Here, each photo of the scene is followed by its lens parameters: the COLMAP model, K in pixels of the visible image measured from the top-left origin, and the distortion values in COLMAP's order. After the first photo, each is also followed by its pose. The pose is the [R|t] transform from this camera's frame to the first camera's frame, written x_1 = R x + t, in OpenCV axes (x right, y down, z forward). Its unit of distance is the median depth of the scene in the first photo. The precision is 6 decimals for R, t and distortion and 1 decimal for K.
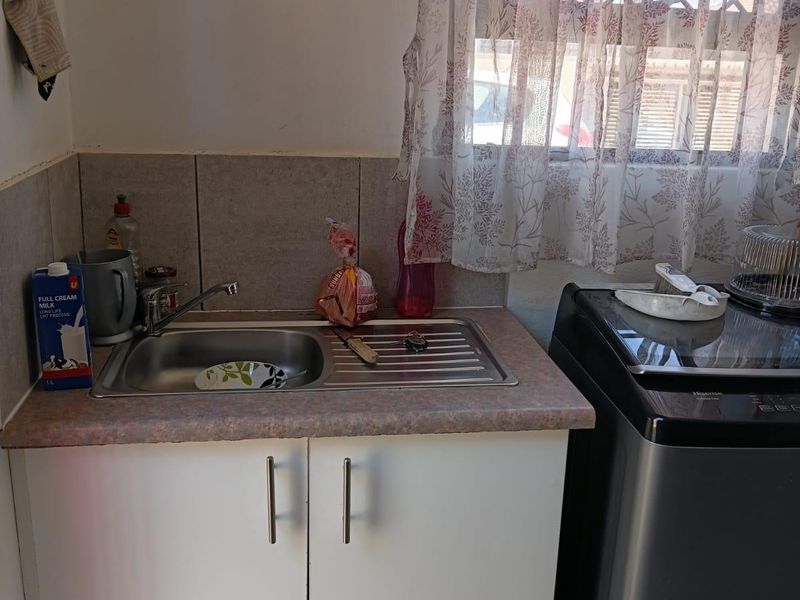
lens RADIAL K [[857.4, 0, 400.0], [0, 857.4, 300.0], [0, 0, 1]] dist [-0.003162, -0.009697]
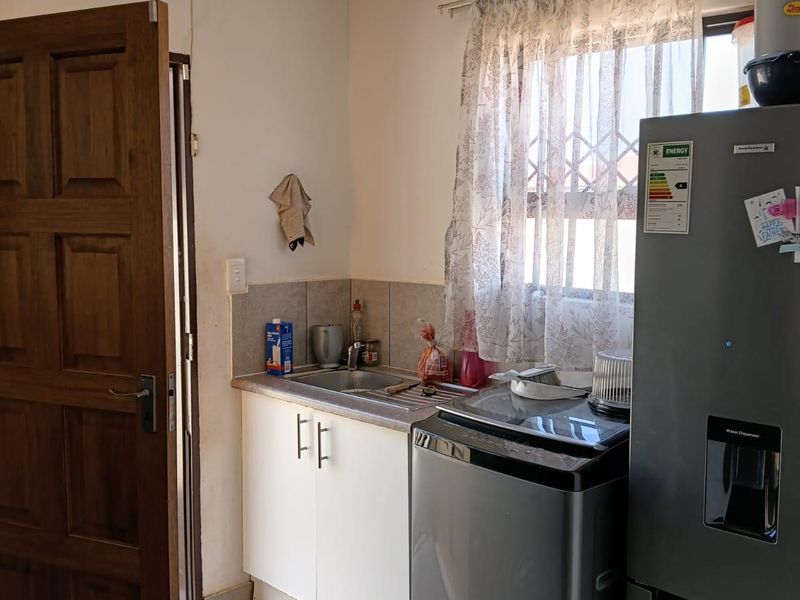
lens RADIAL K [[857.4, 0, 400.0], [0, 857.4, 300.0], [0, 0, 1]] dist [-0.003162, -0.009697]
pose [[0.587169, 0.047895, -0.808046, 1.410556], [-0.213630, 0.972025, -0.097620, 0.053940], [0.780766, 0.229942, 0.580974, -0.081692]]
